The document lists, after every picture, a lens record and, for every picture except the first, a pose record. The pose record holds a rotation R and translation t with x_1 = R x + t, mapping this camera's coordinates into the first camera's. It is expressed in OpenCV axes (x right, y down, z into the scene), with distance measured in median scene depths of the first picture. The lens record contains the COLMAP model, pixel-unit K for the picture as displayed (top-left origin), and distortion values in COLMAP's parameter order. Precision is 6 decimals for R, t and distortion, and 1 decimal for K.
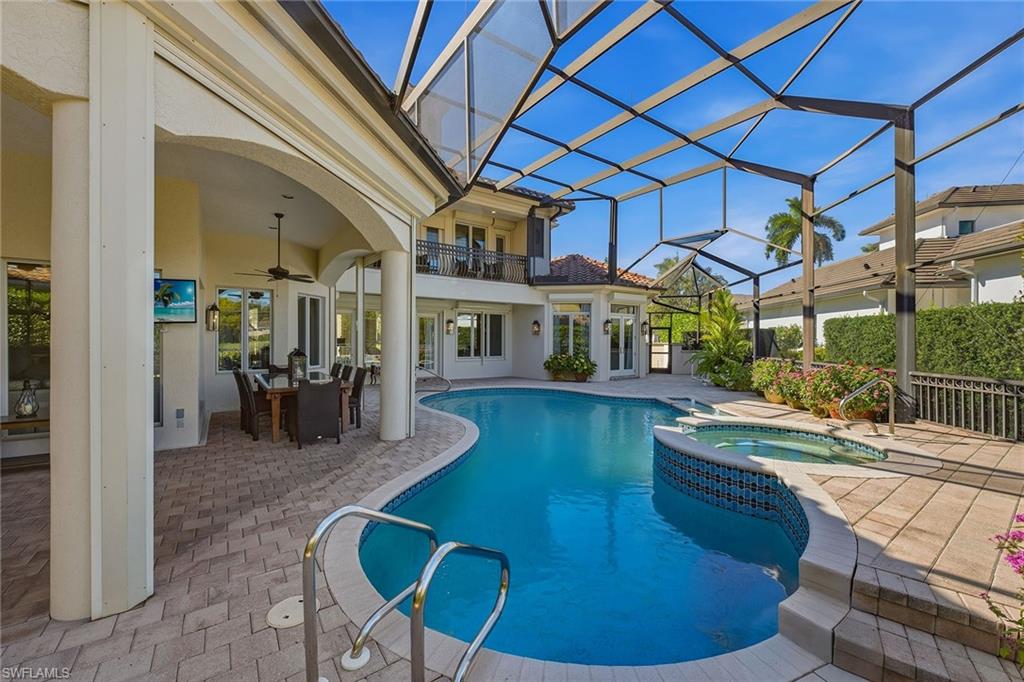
lens RADIAL K [[403.2, 0, 508.0], [0, 403.2, 341.8], [0, 0, 1]] dist [0.000138, -0.000557]
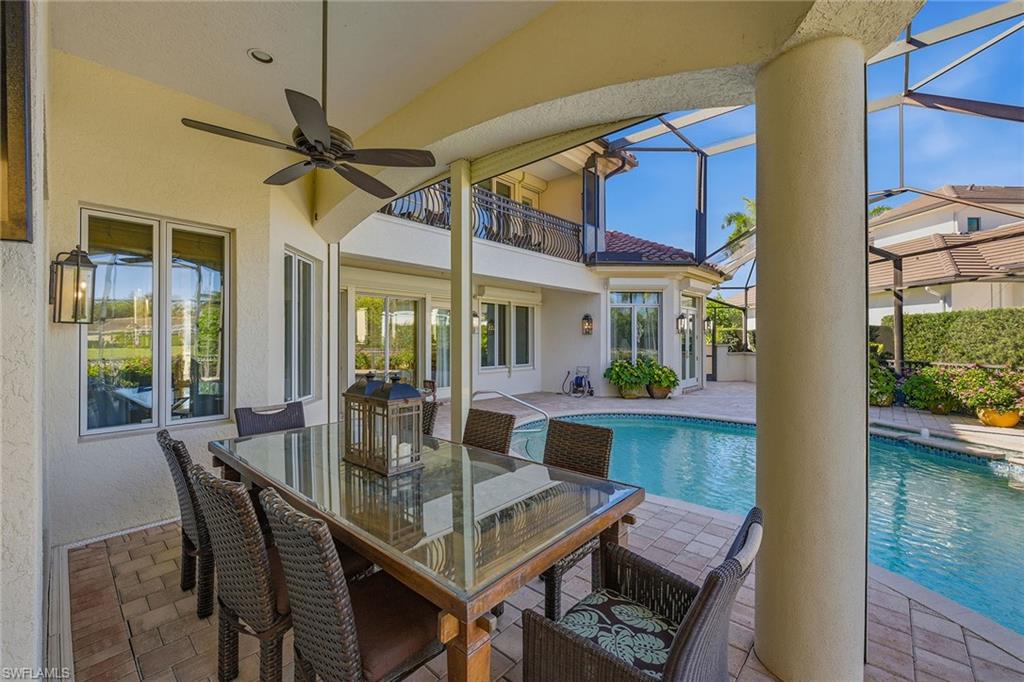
lens RADIAL K [[419.2, 0, 512.0], [0, 419.2, 341.0], [0, 0, 1]] dist [-0.002406, -0.000172]
pose [[0.975630, -0.007115, 0.219308, -0.236198], [0.008236, 0.999957, -0.004198, -0.003470], [-0.219269, 0.005901, 0.975647, 0.300482]]
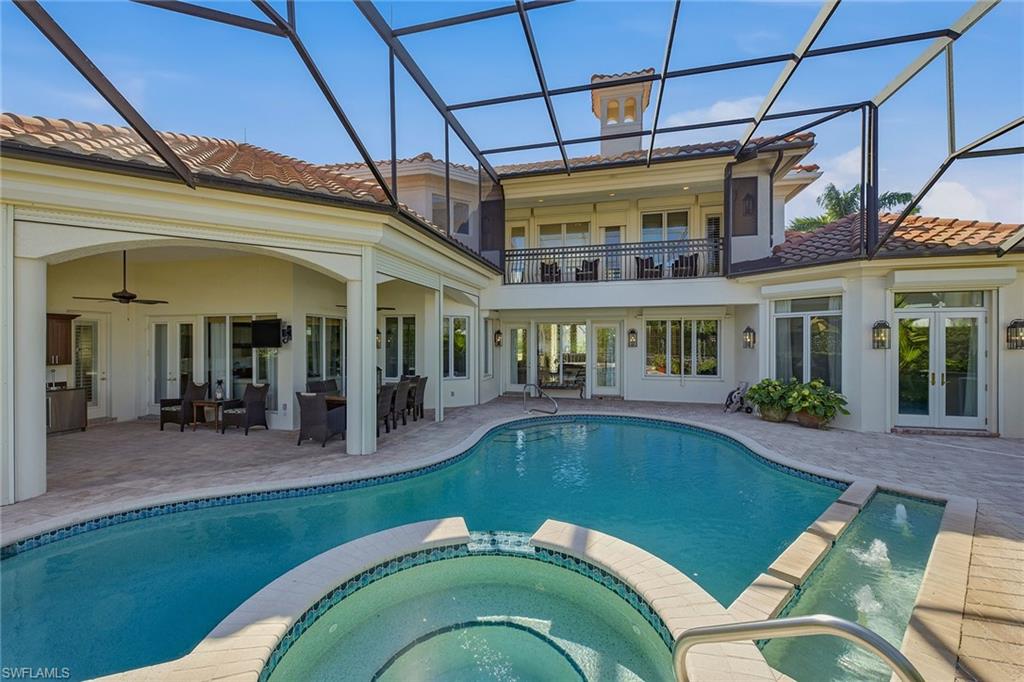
lens RADIAL K [[403.2, 0, 508.0], [0, 403.2, 341.8], [0, 0, 1]] dist [0.000138, -0.000557]
pose [[0.648026, -0.004316, -0.761606, 0.335809], [-0.002682, 0.999965, -0.007949, -0.021352], [0.761613, 0.007193, 0.647992, 0.249140]]
